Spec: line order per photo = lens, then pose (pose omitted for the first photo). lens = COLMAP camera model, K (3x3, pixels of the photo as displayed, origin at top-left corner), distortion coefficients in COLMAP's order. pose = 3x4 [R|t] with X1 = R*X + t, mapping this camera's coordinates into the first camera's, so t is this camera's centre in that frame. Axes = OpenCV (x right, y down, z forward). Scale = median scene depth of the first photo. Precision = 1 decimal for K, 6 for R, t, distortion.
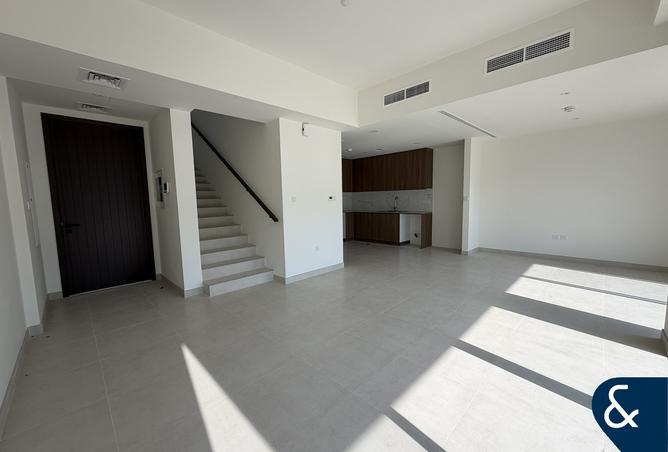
lens RADIAL K [[265.9, 0, 331.5], [0, 265.9, 223.9], [0, 0, 1]] dist [-0.001989, -0.000038]
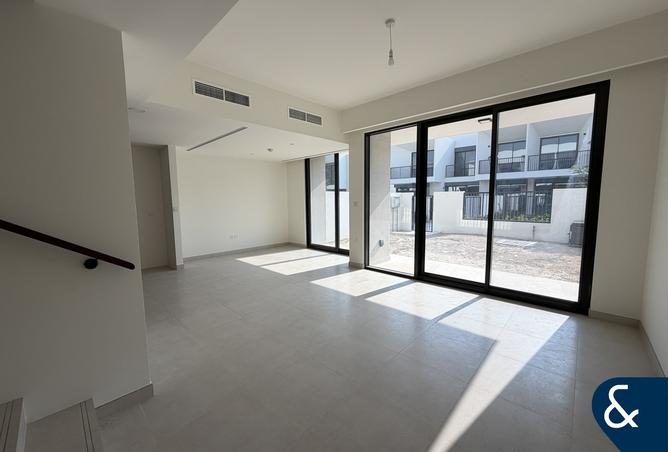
lens RADIAL K [[265.9, 0, 331.3], [0, 265.9, 224.7], [0, 0, 1]] dist [-0.001989, -0.000038]
pose [[-0.028435, -0.074729, 0.996798, -0.634688], [0.107264, 0.991216, 0.077370, -0.078712], [-0.993824, 0.109121, -0.020169, 0.673026]]
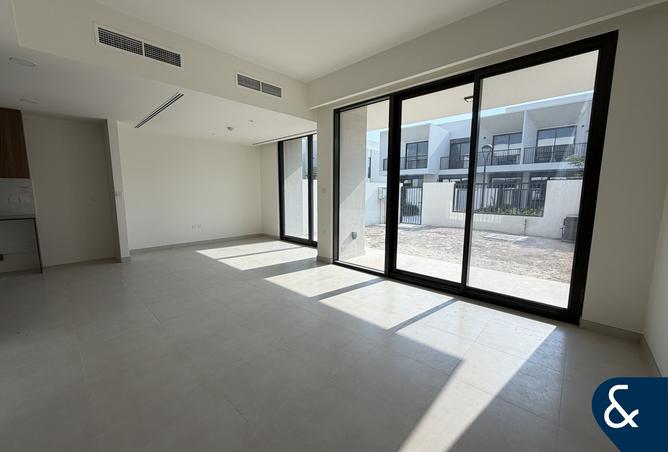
lens RADIAL K [[265.9, 0, 331.5], [0, 265.9, 224.4], [0, 0, 1]] dist [-0.001989, -0.000038]
pose [[-0.039846, -0.102491, 0.993936, -0.491338], [0.093164, 0.990011, 0.105821, -0.040251], [-0.994853, 0.096815, -0.029900, 0.530492]]
